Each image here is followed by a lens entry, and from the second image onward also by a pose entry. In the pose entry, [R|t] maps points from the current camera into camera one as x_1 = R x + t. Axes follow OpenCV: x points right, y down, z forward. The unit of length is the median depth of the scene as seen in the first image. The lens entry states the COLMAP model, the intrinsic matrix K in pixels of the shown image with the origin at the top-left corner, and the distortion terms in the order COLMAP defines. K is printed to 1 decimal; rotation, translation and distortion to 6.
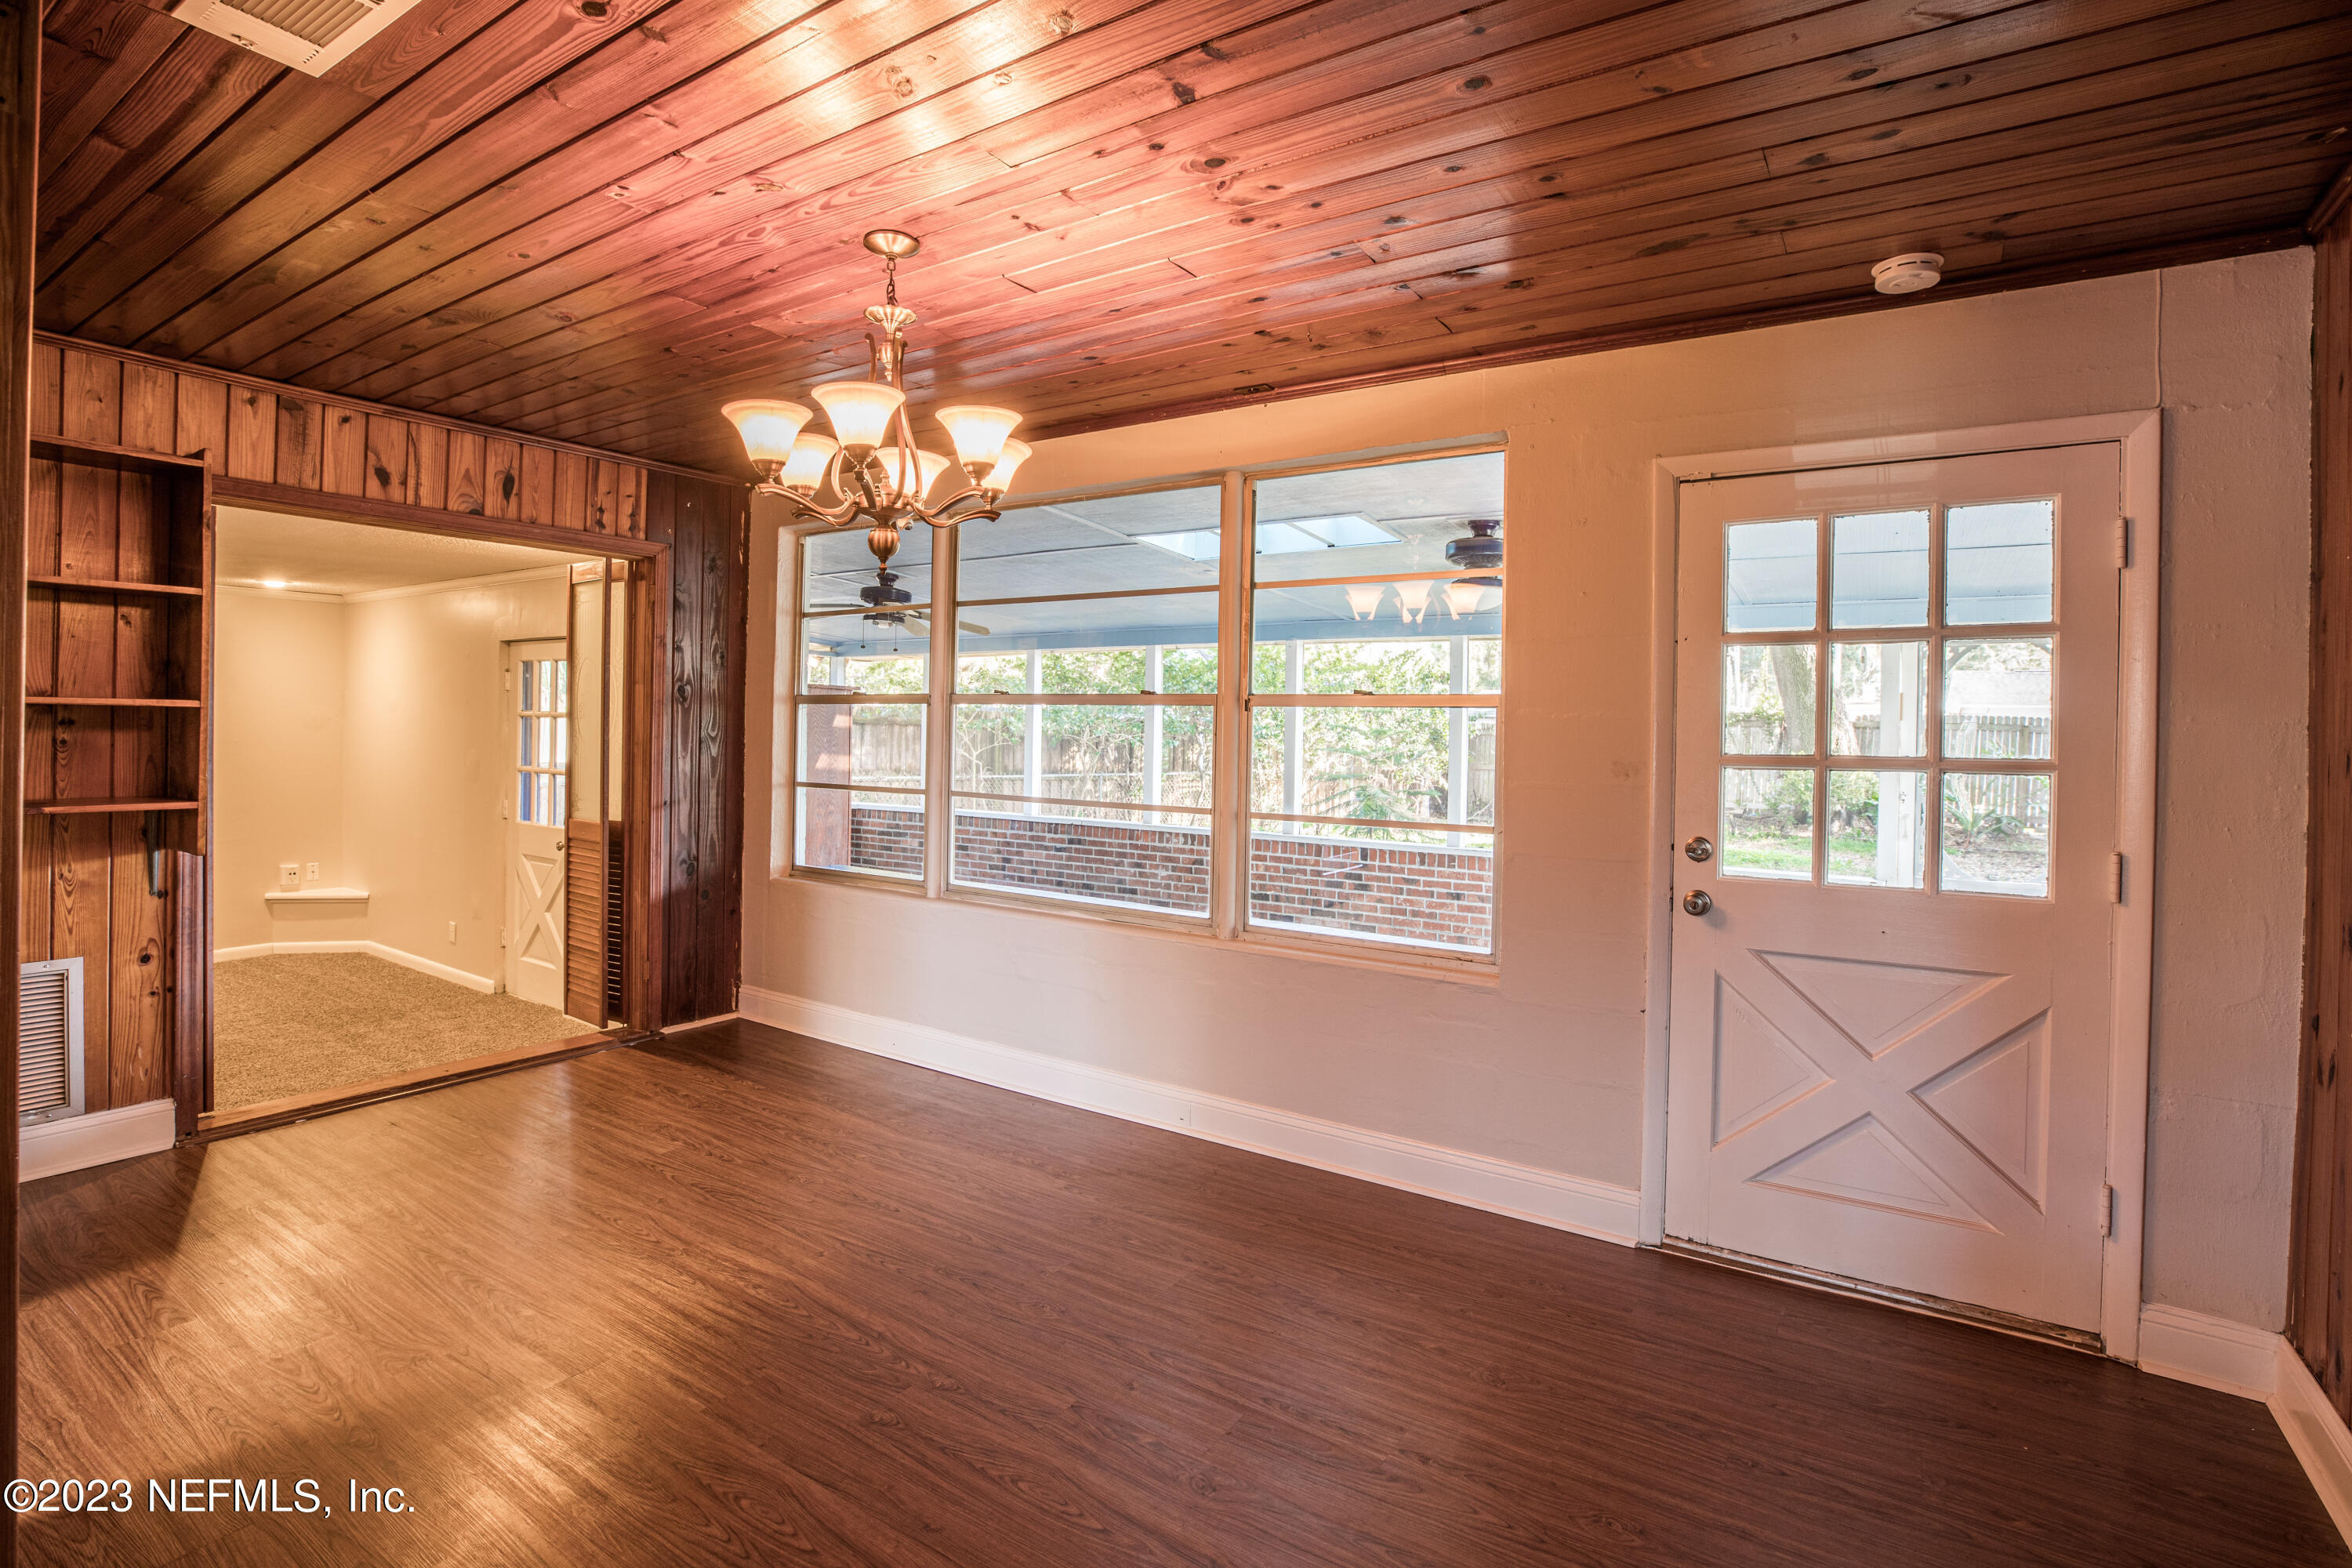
lens RADIAL K [[1085.7, 0, 1180.7], [0, 1085.7, 739.5], [0, 0, 1]] dist [0.000029, 0.000038]
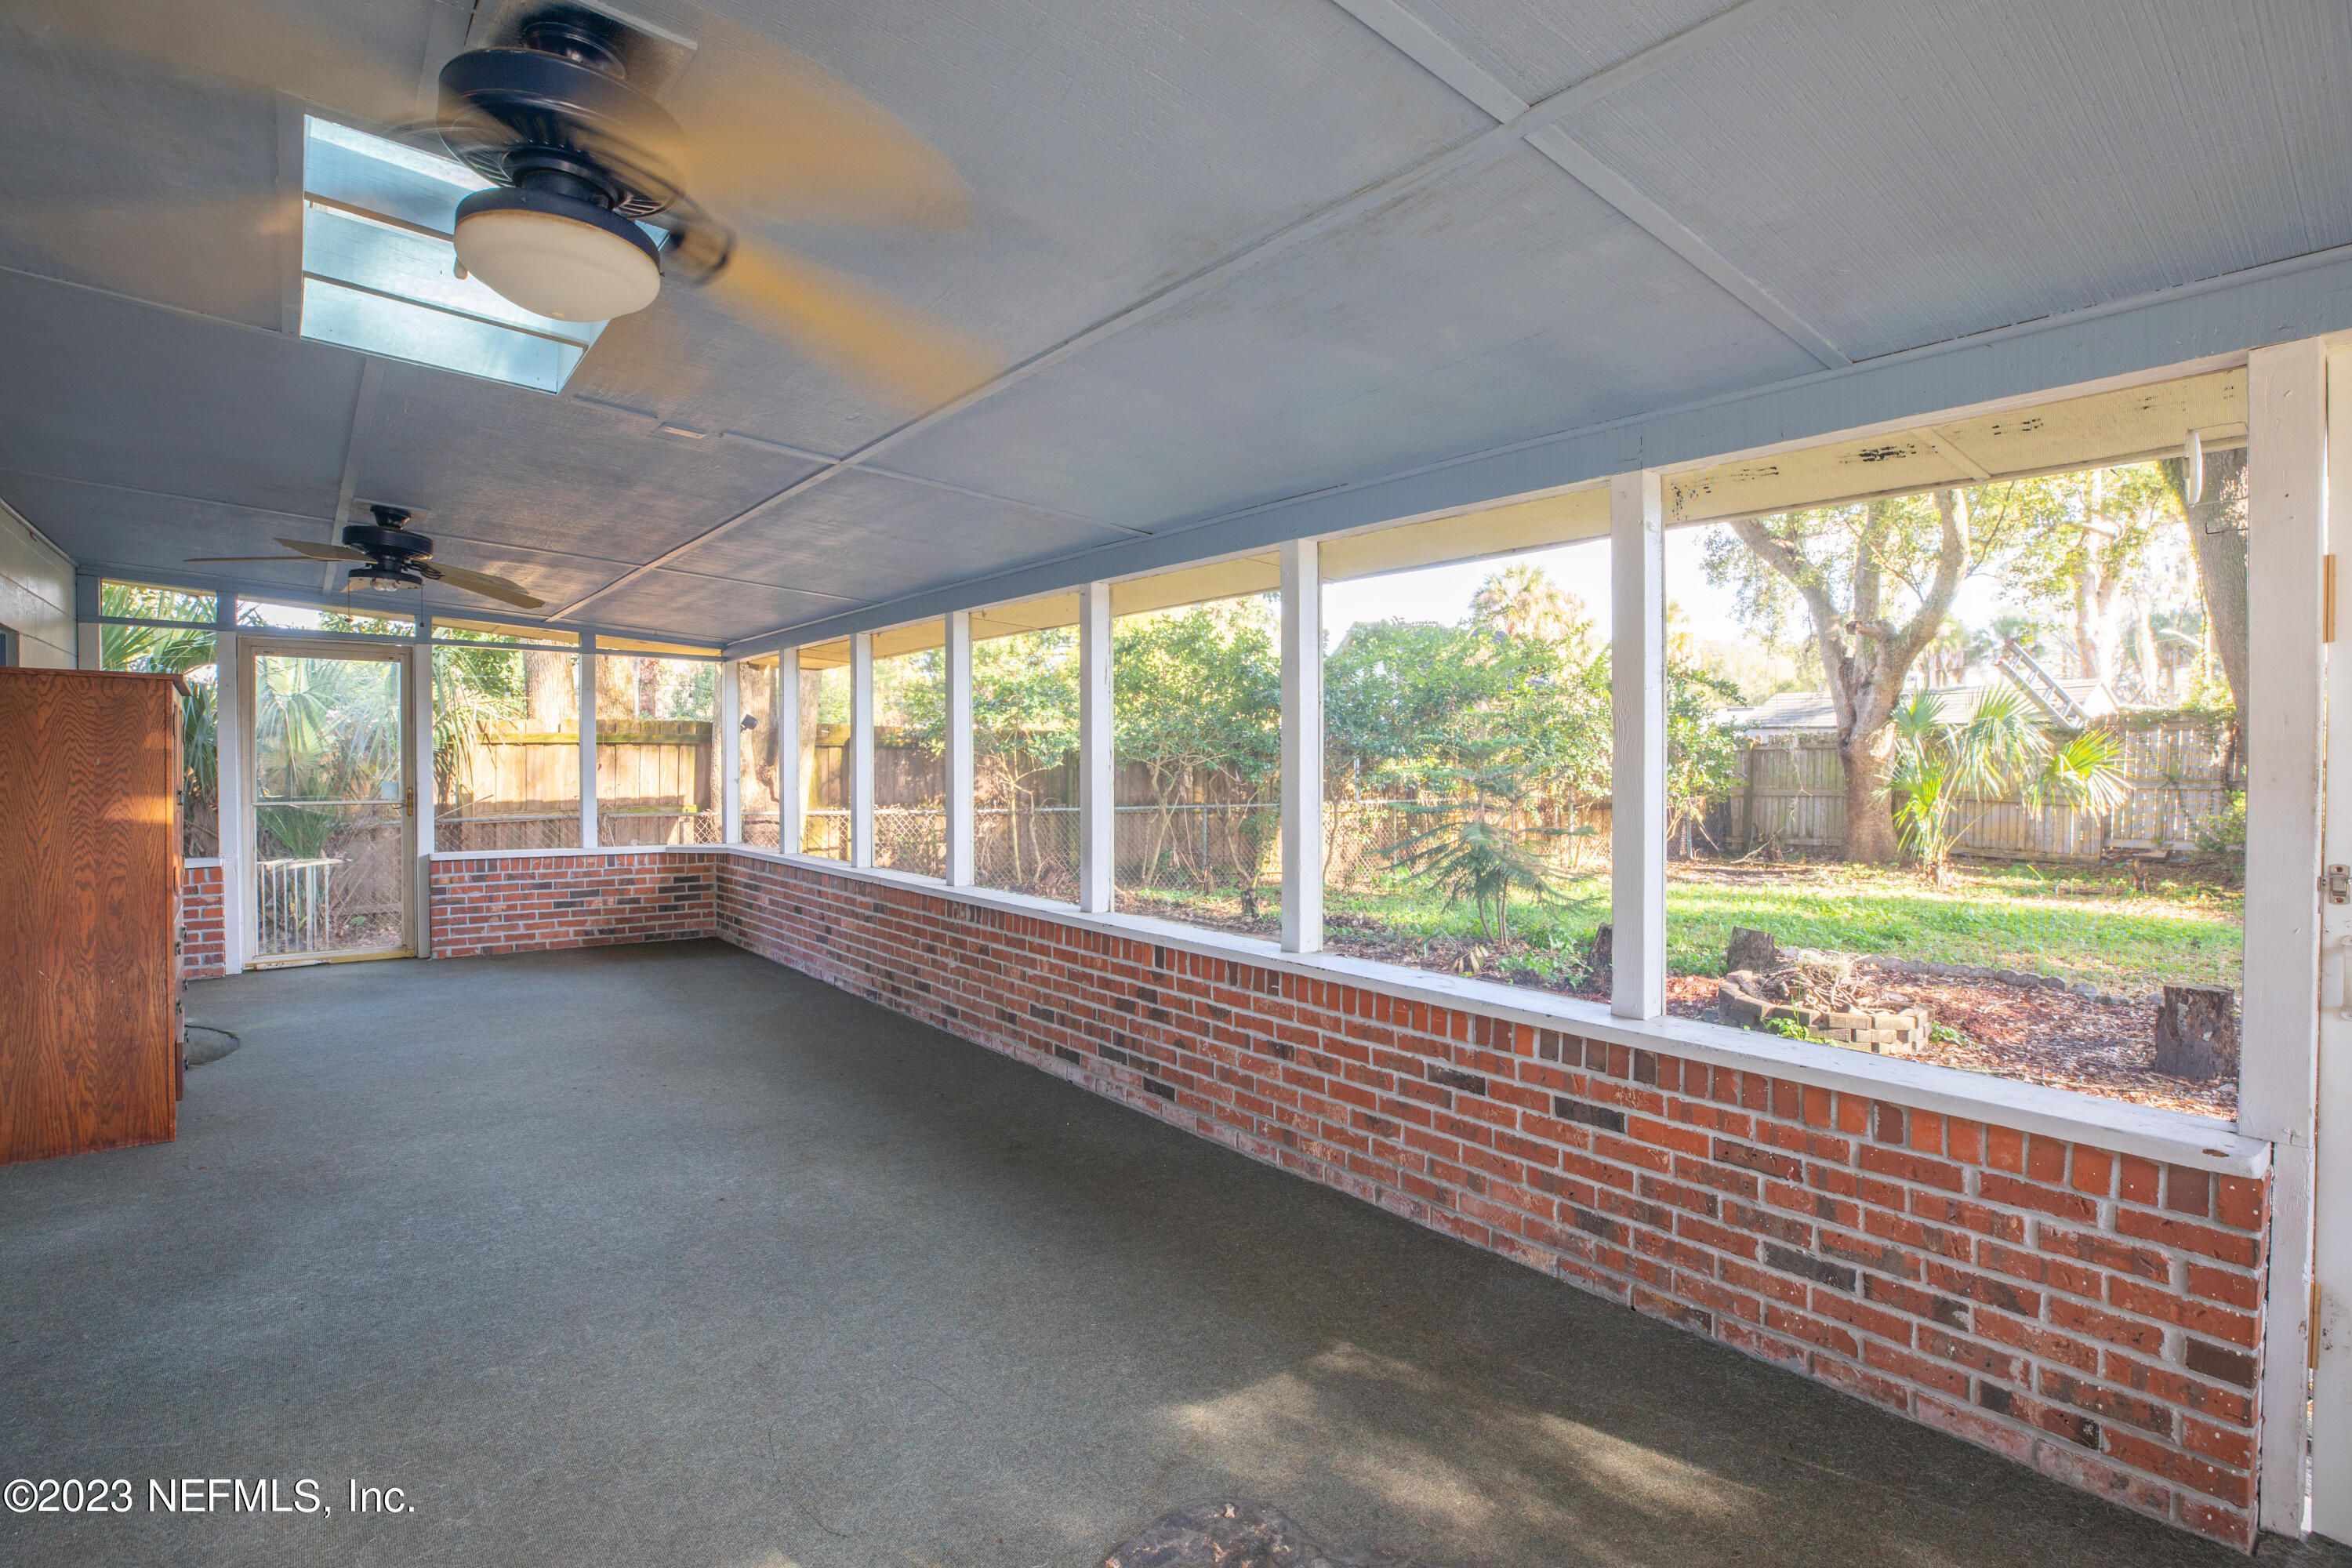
lens RADIAL K [[1075.0, 0, 1176.0], [0, 1075.0, 784.0], [0, 0, 1]] dist [0.000036, 0.000177]
pose [[0.957124, -0.011654, -0.289444, 0.337642], [0.015583, 0.999815, 0.011273, 0.011708], [0.289259, -0.015300, 0.957129, 0.479004]]
